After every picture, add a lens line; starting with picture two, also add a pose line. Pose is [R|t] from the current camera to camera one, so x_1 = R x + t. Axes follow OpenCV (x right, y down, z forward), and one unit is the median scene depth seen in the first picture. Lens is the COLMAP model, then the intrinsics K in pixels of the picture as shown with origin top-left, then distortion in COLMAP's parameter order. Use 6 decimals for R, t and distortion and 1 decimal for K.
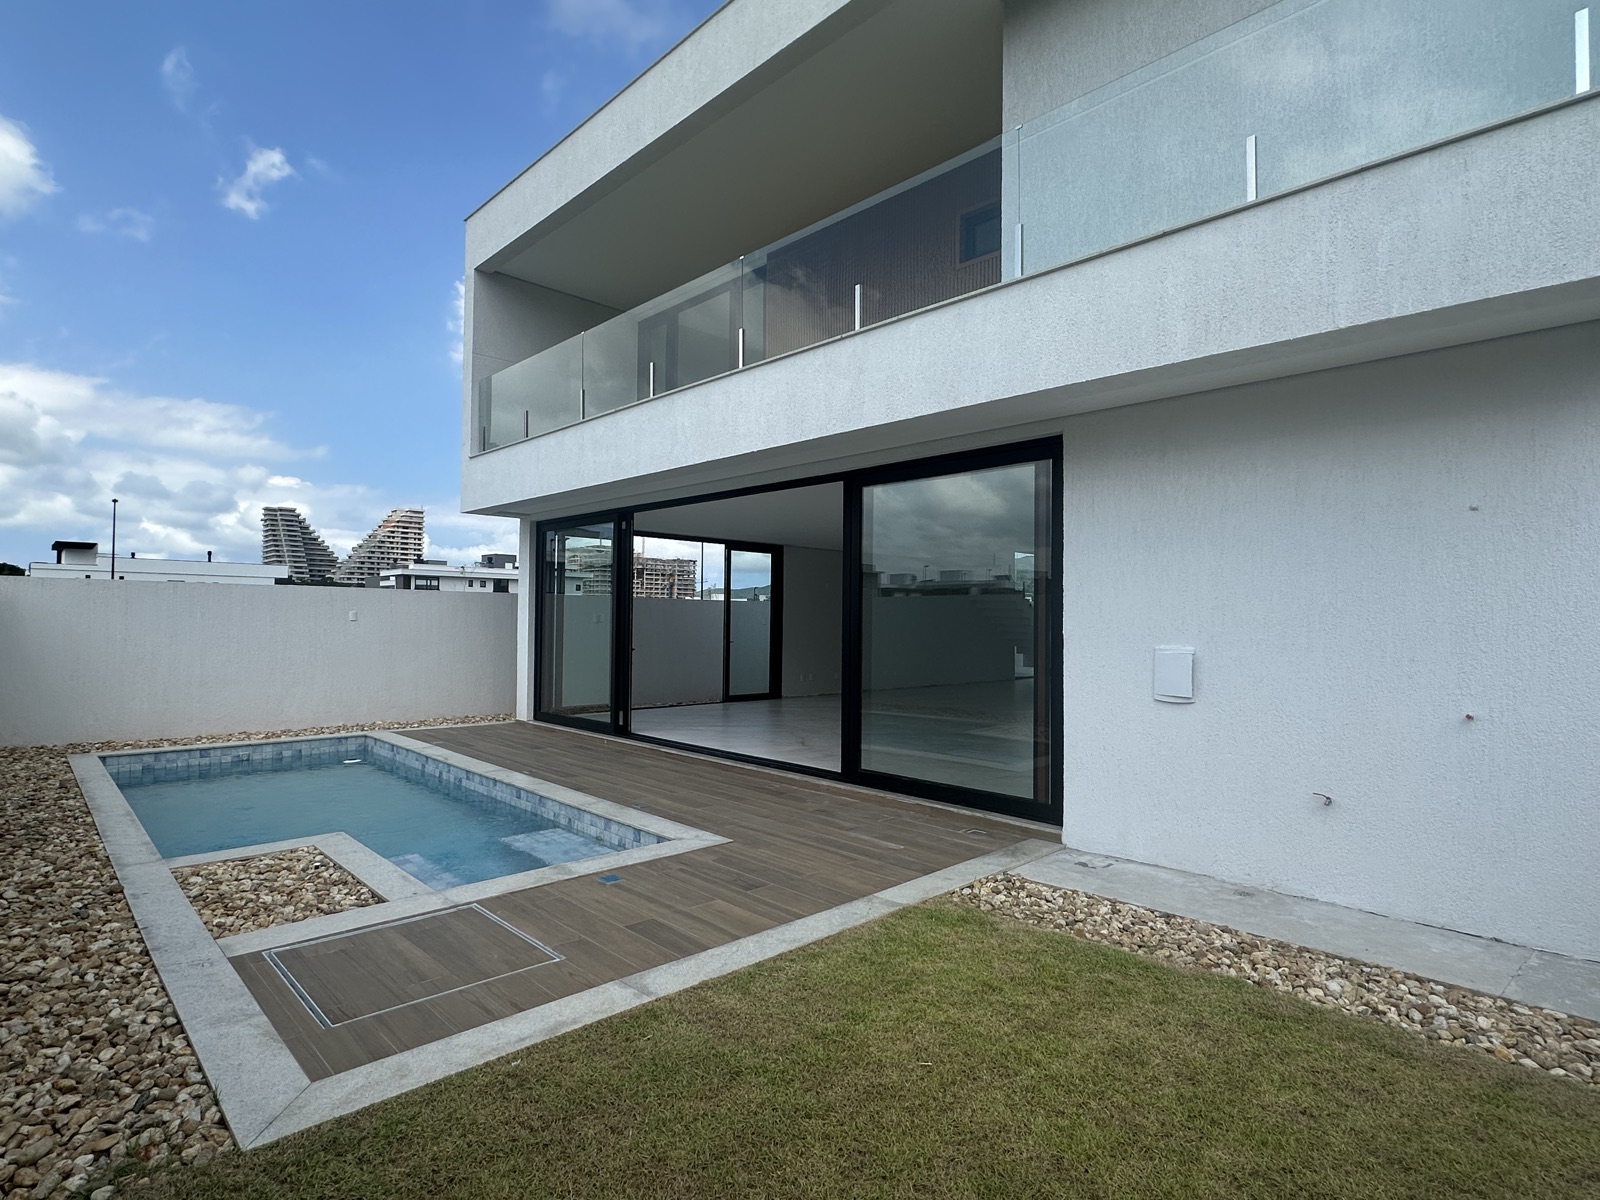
lens RADIAL K [[827.6, 0, 805.9], [0, 827.6, 600.6], [0, 0, 1]] dist [0.007171, 0.003742]
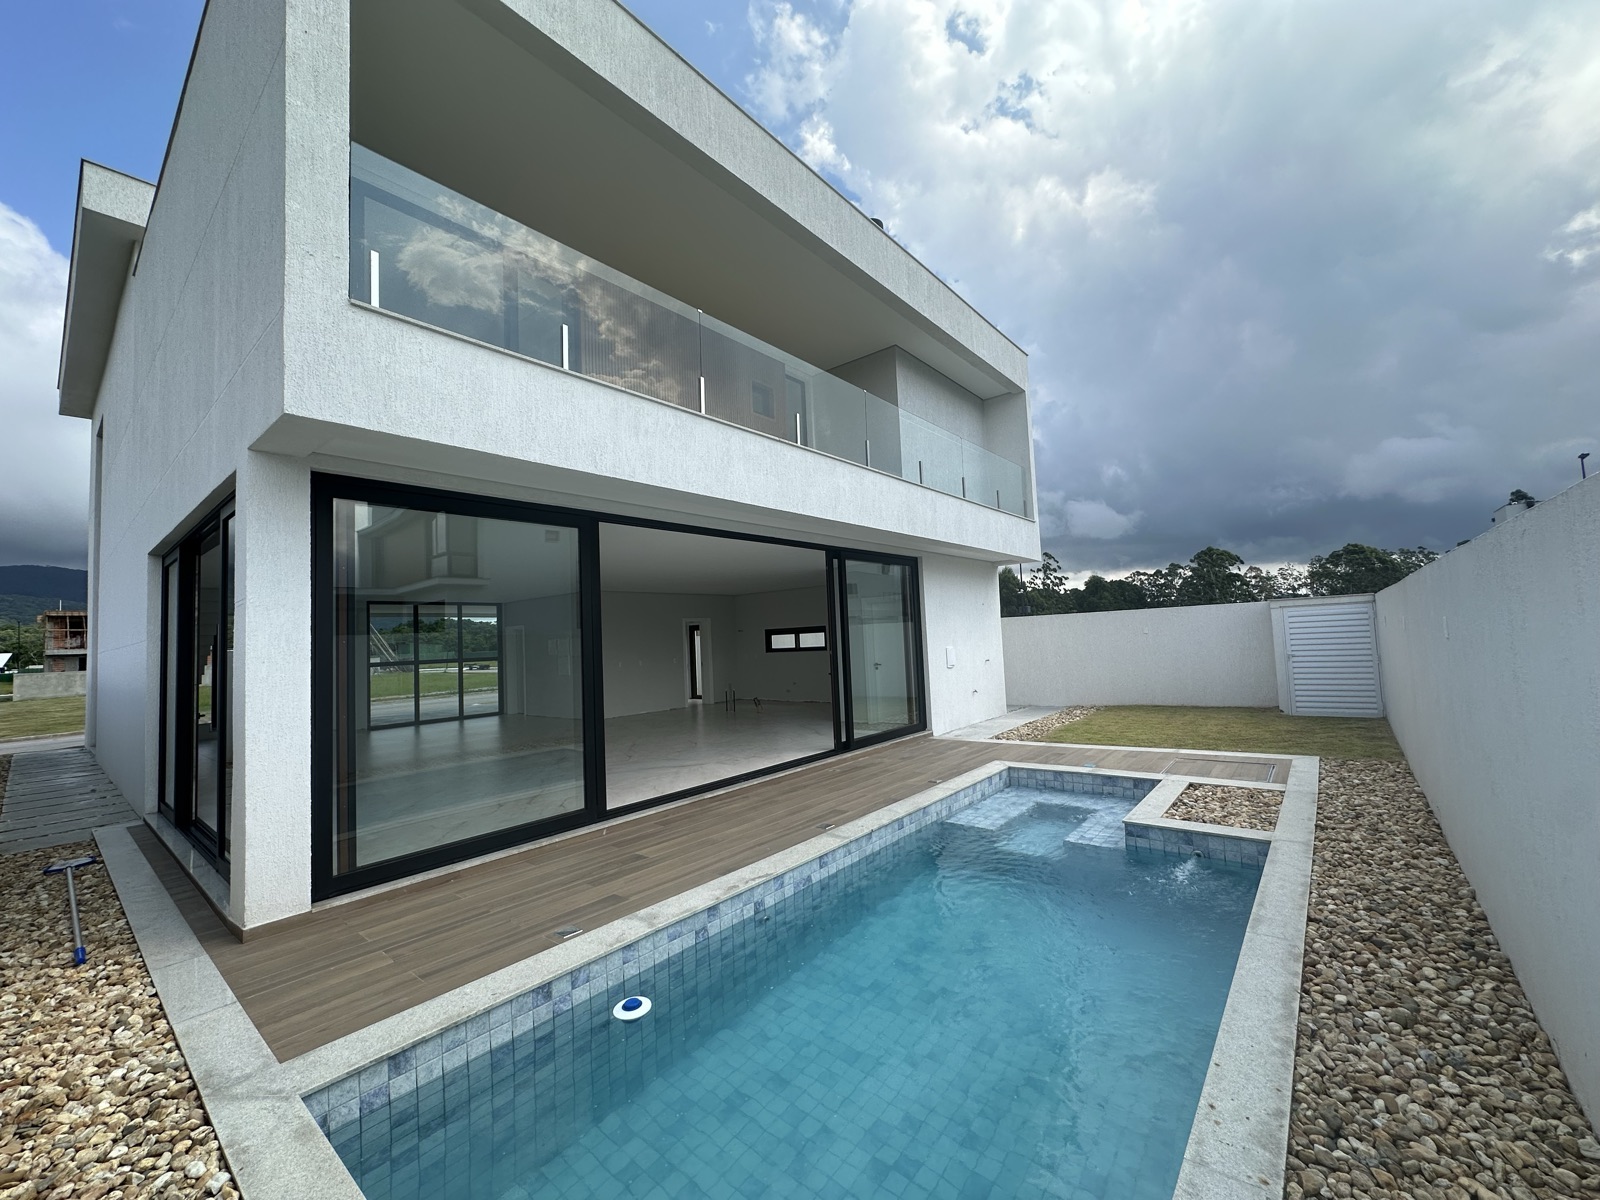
lens RADIAL K [[645.0, 0, 810.7], [0, 645.0, 598.1], [0, 0, 1]] dist [0.003383, 0.000122]
pose [[-0.113269, 0.053709, 0.992112, -1.305784], [0.015771, 0.998509, -0.052255, -0.000044], [-0.993439, 0.009727, -0.113947, 1.392481]]
